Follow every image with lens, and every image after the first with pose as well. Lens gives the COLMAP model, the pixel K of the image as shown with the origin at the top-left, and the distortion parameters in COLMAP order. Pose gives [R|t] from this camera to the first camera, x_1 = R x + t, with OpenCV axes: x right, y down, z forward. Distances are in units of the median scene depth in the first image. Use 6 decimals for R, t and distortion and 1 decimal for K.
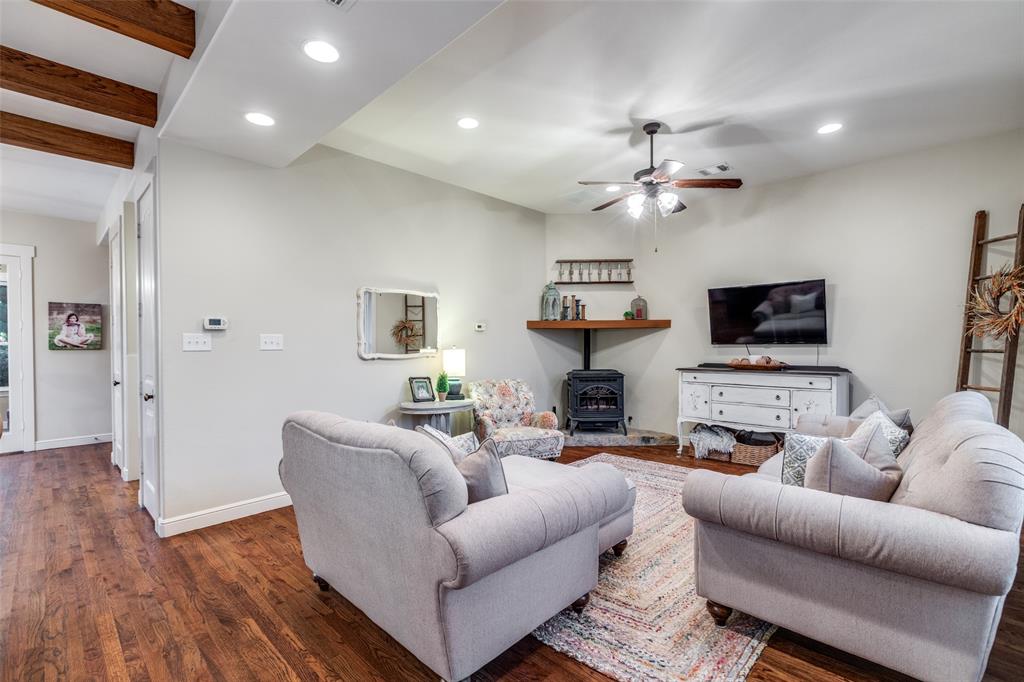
lens RADIAL K [[458.8, 0, 507.9], [0, 458.8, 346.0], [0, 0, 1]] dist [-0.000510, -0.000424]
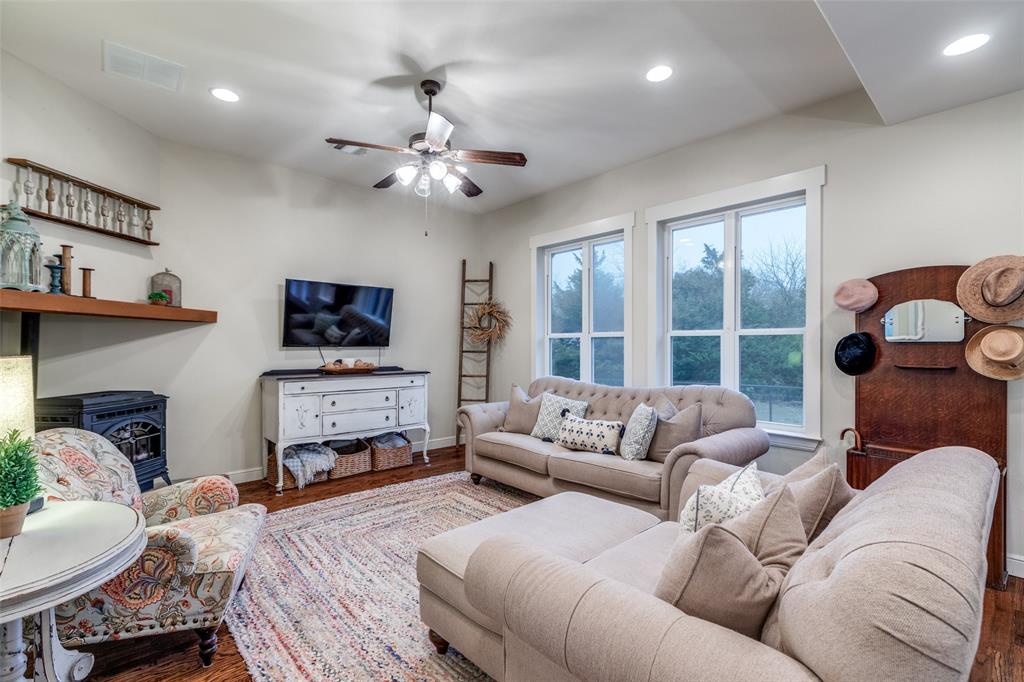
lens RADIAL K [[458.8, 0, 507.9], [0, 458.8, 346.0], [0, 0, 1]] dist [-0.000510, -0.000424]
pose [[0.056915, 0.004714, 0.998368, -0.376930], [0.003243, 0.999983, -0.004906, 0.000582], [-0.998374, 0.003516, 0.056899, 0.602069]]
